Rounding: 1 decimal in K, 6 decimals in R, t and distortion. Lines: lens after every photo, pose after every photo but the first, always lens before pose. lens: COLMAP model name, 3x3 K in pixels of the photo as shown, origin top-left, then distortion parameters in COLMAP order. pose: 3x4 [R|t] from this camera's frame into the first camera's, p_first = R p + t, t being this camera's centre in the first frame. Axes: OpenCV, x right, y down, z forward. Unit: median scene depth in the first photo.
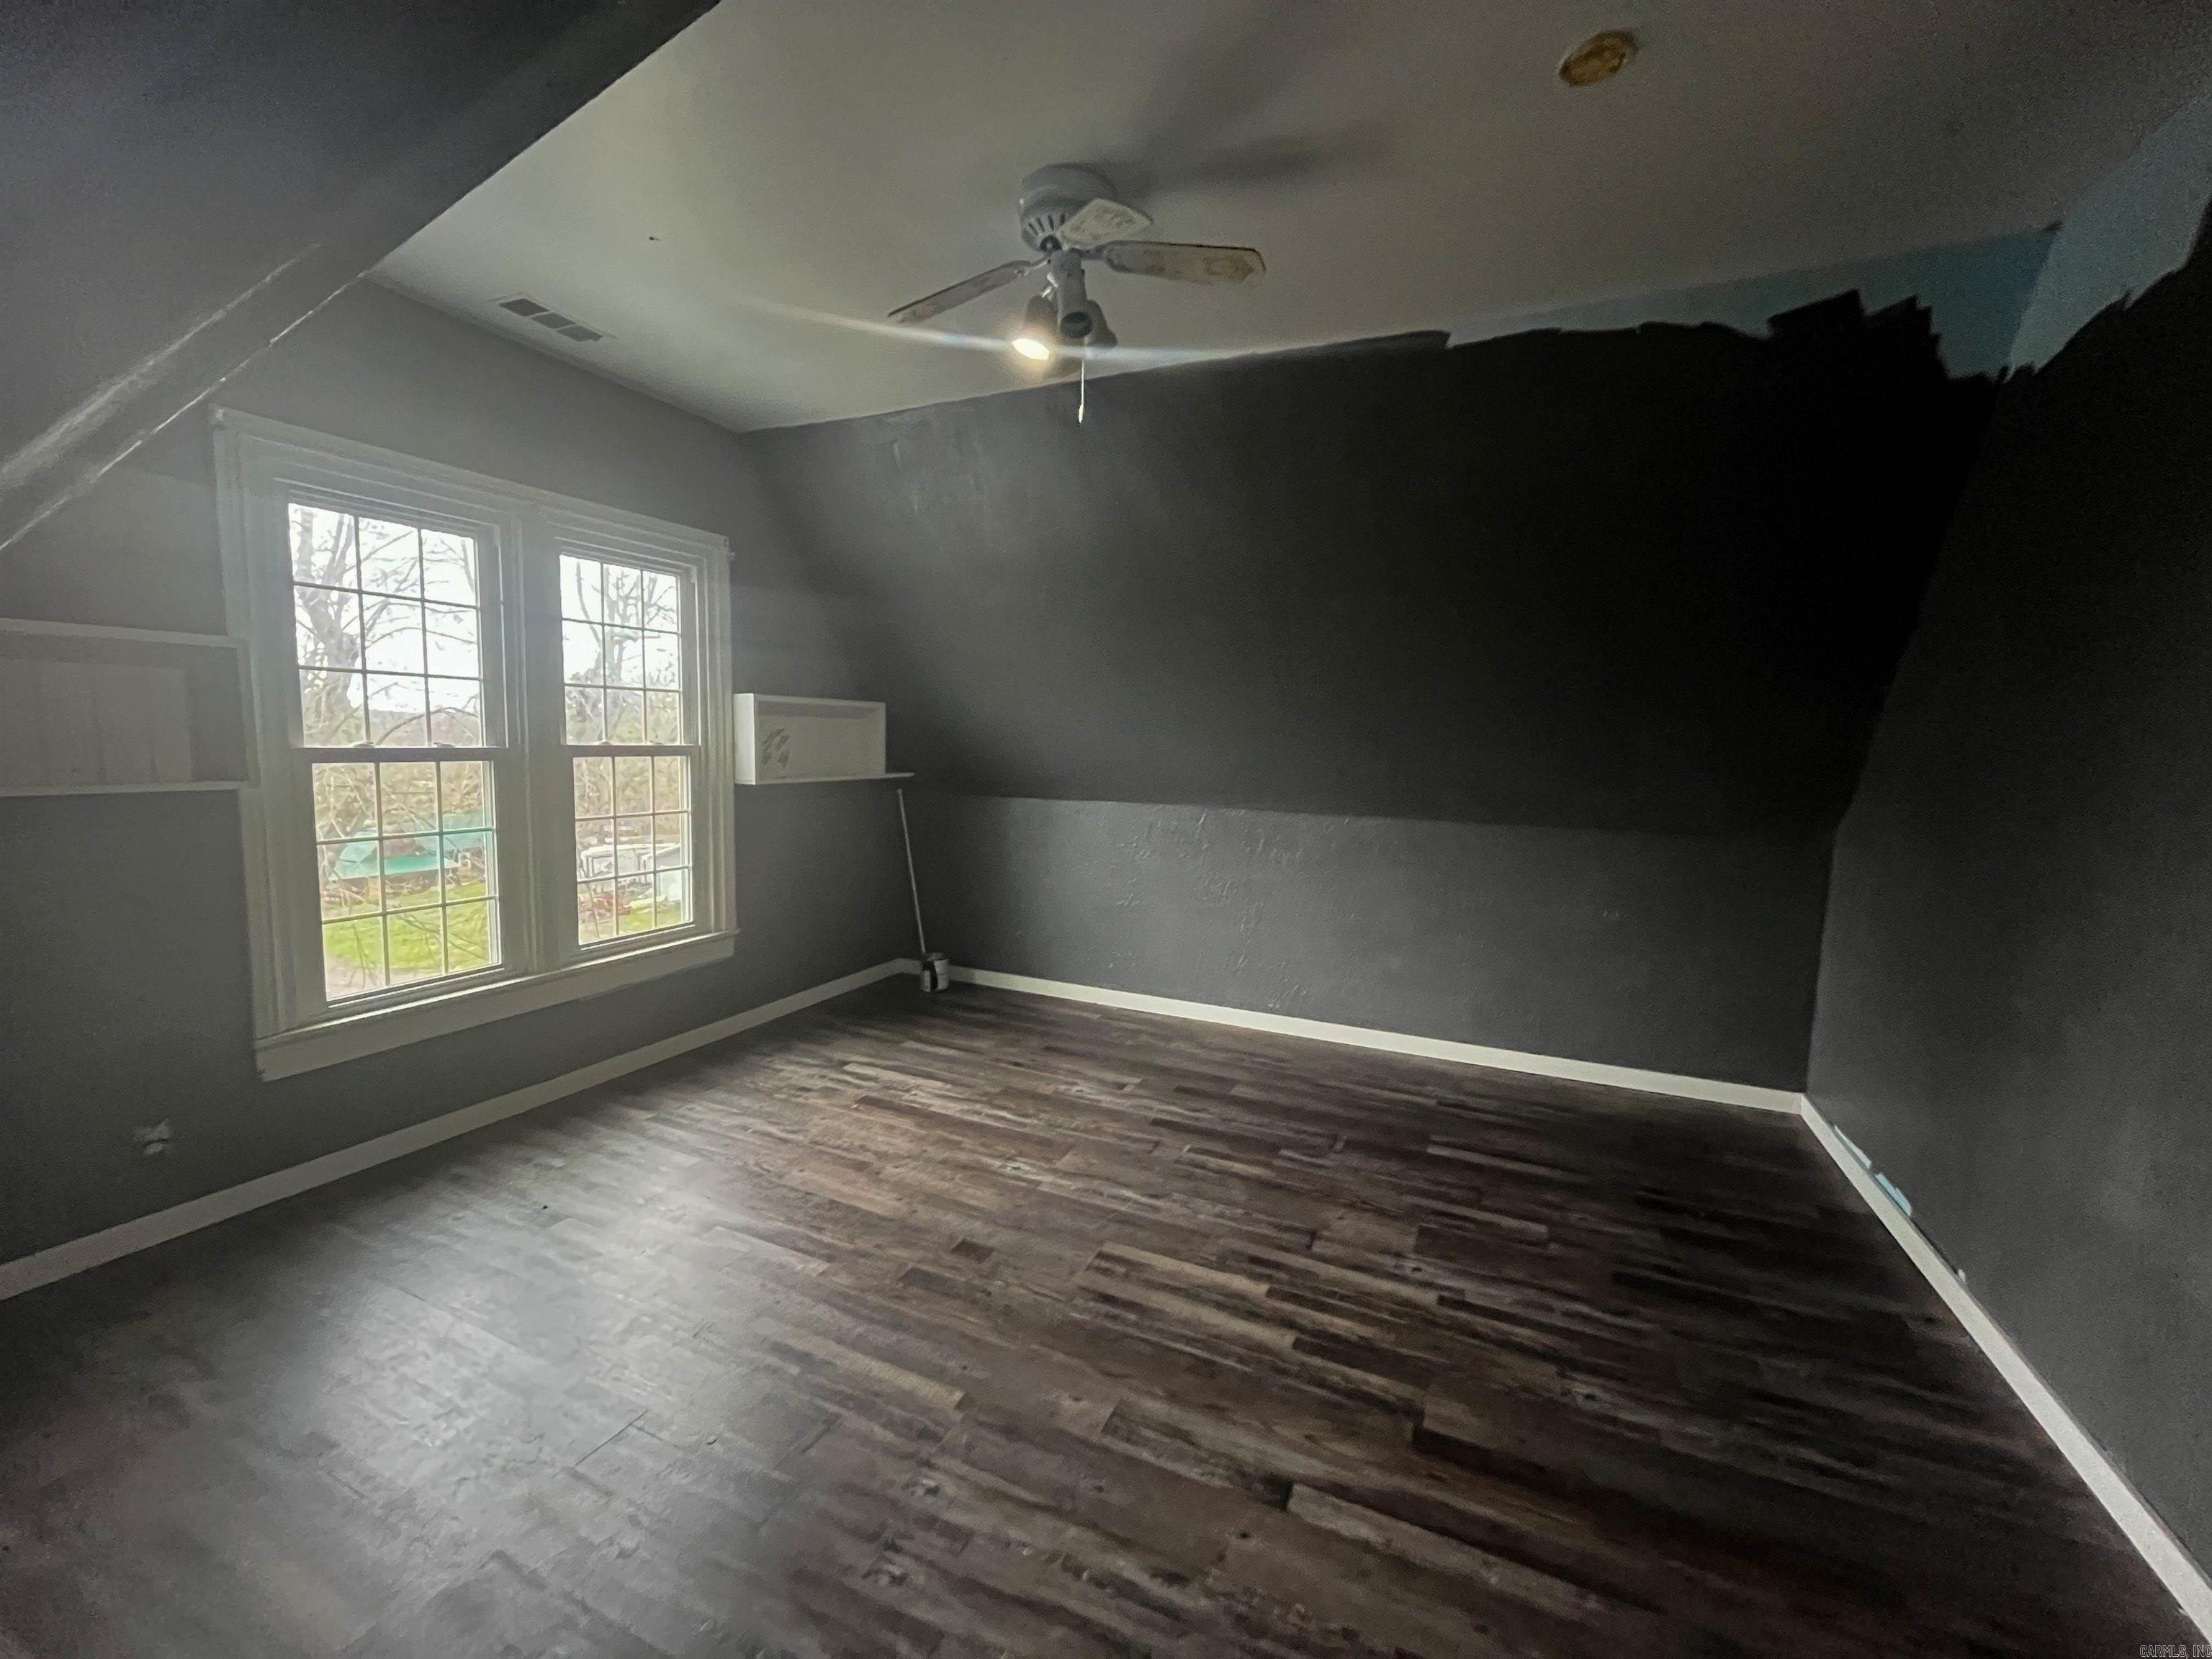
lens RADIAL K [[891.3, 0, 1105.0], [0, 891.3, 825.9], [0, 0, 1]] dist [-0.000742, 0.000289]
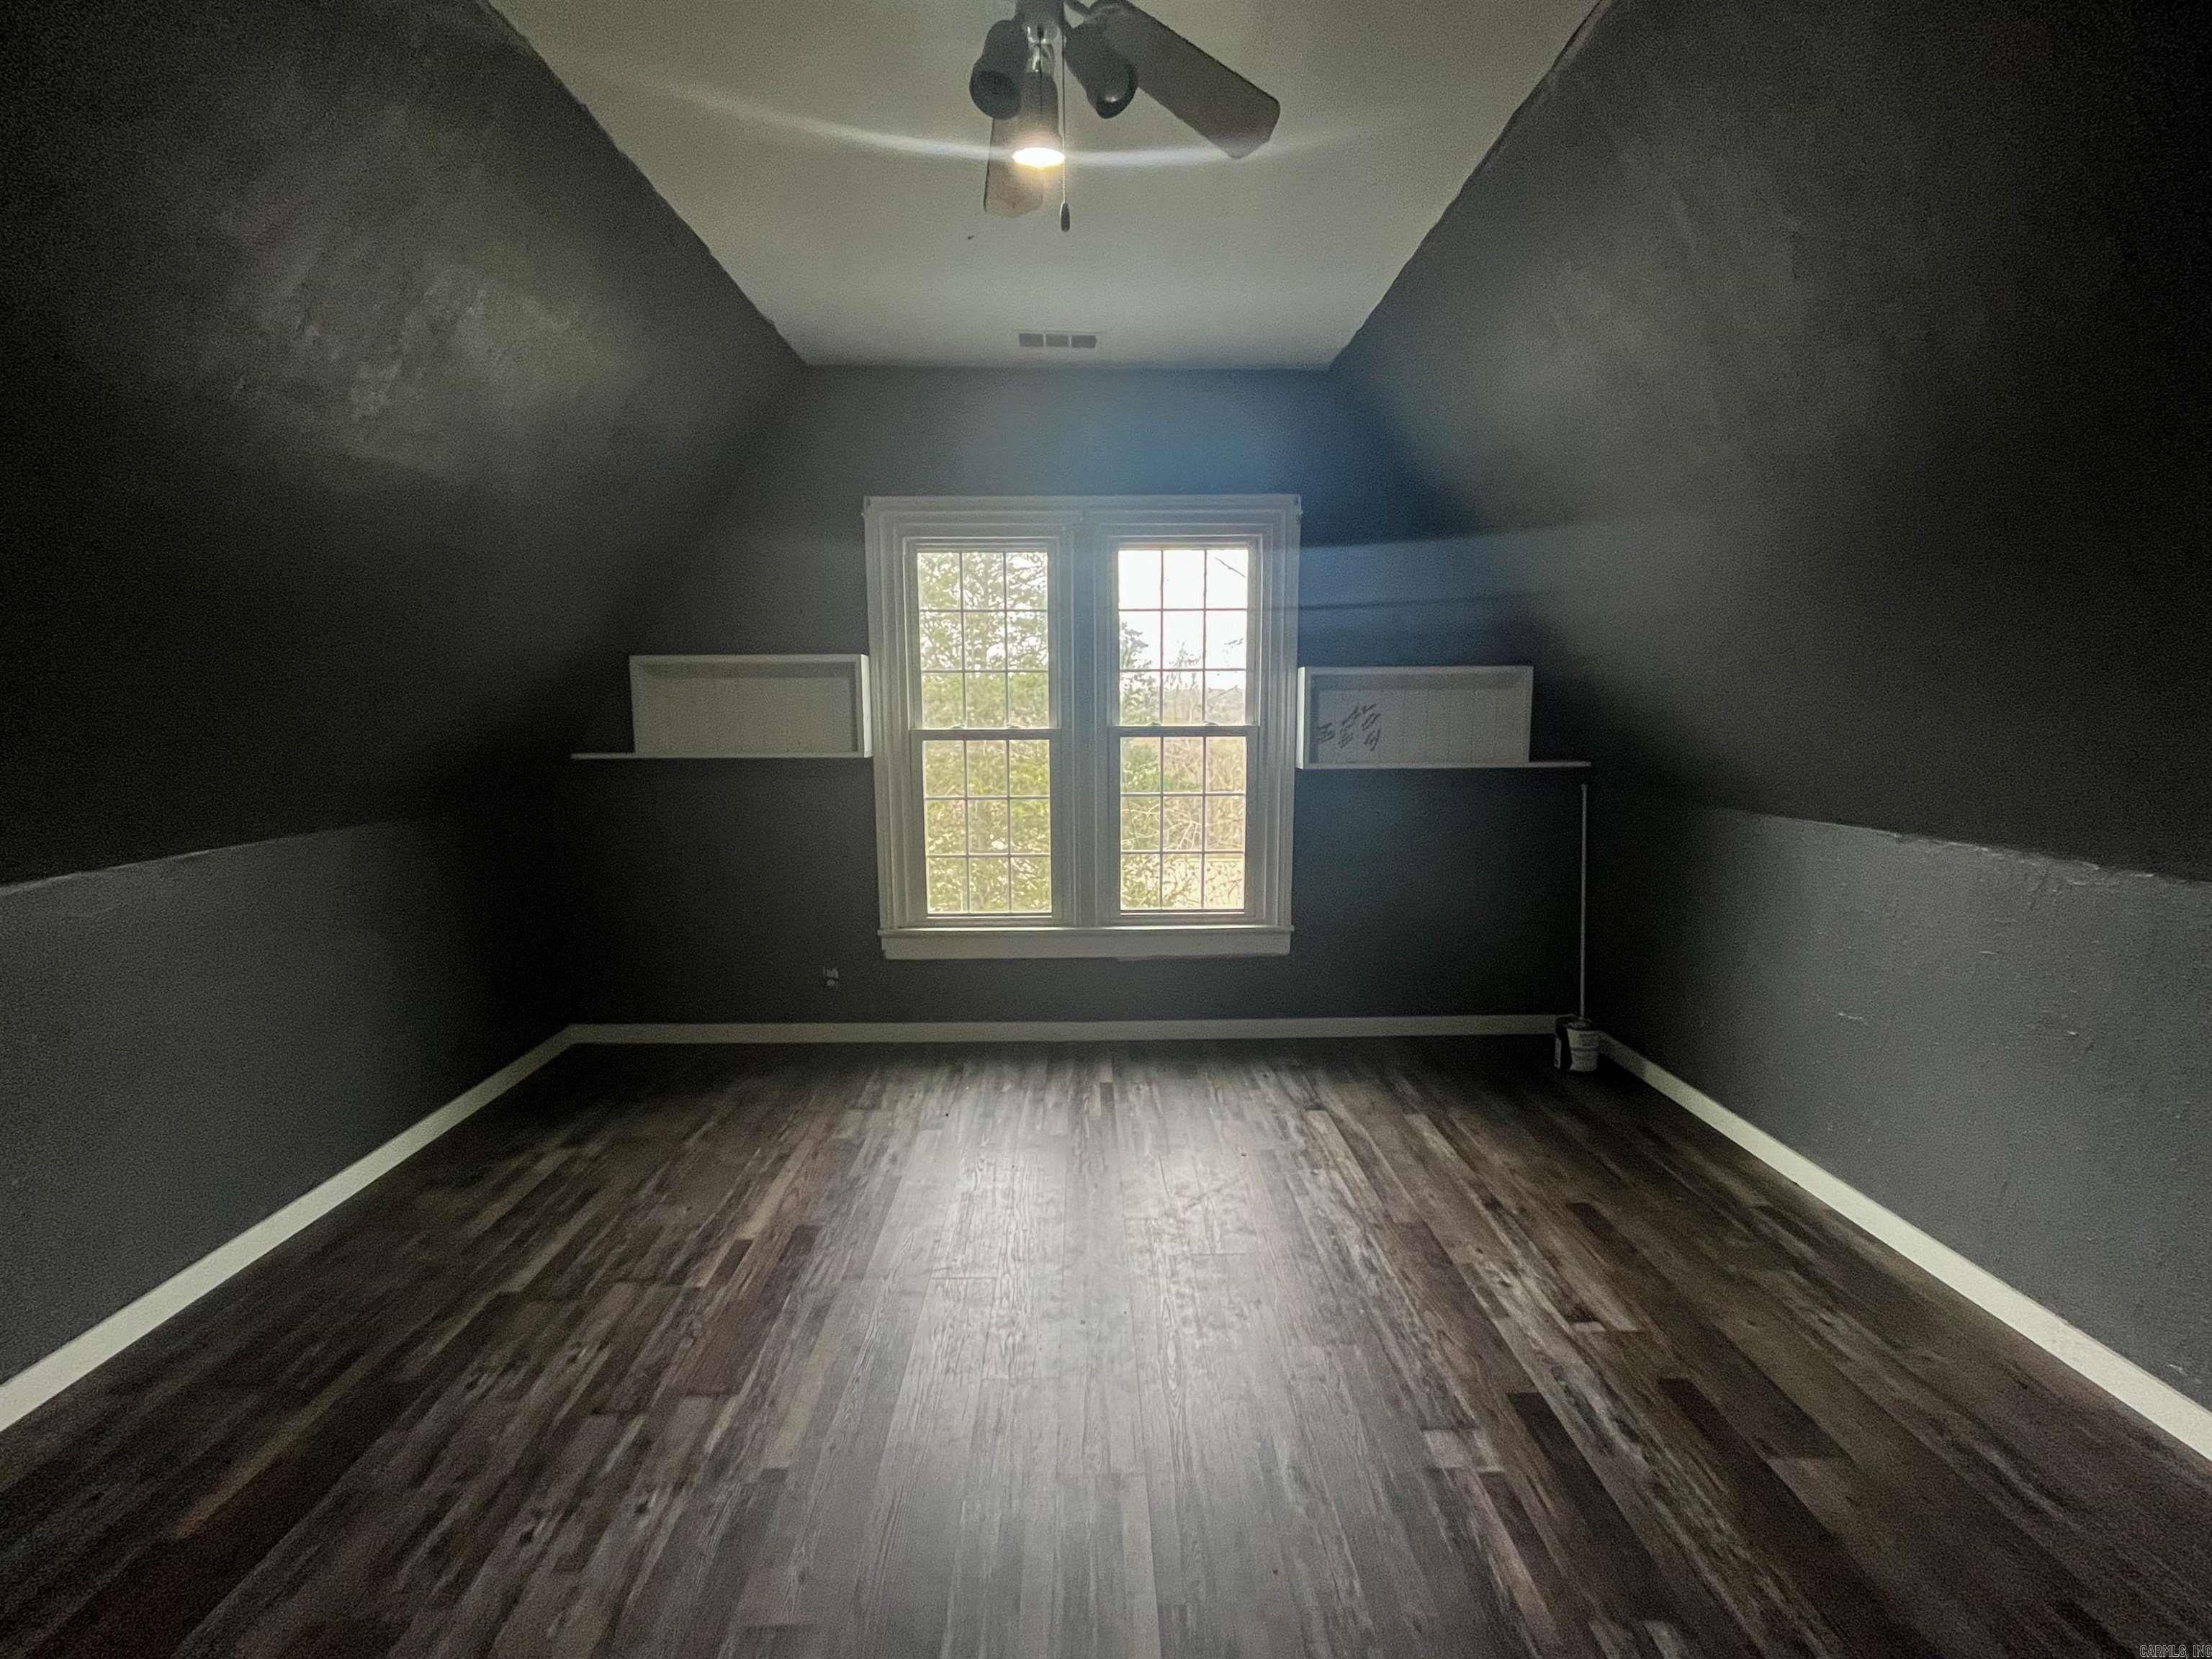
lens RADIAL K [[935.2, 0, 1104.5], [0, 935.2, 826.5], [0, 0, 1]] dist [-0.000416, 0.001258]
pose [[0.441054, 0.095683, -0.892365, 0.382403], [-0.074452, 0.994774, 0.069866, -0.042245], [0.894387, 0.035624, 0.445873, 0.432843]]
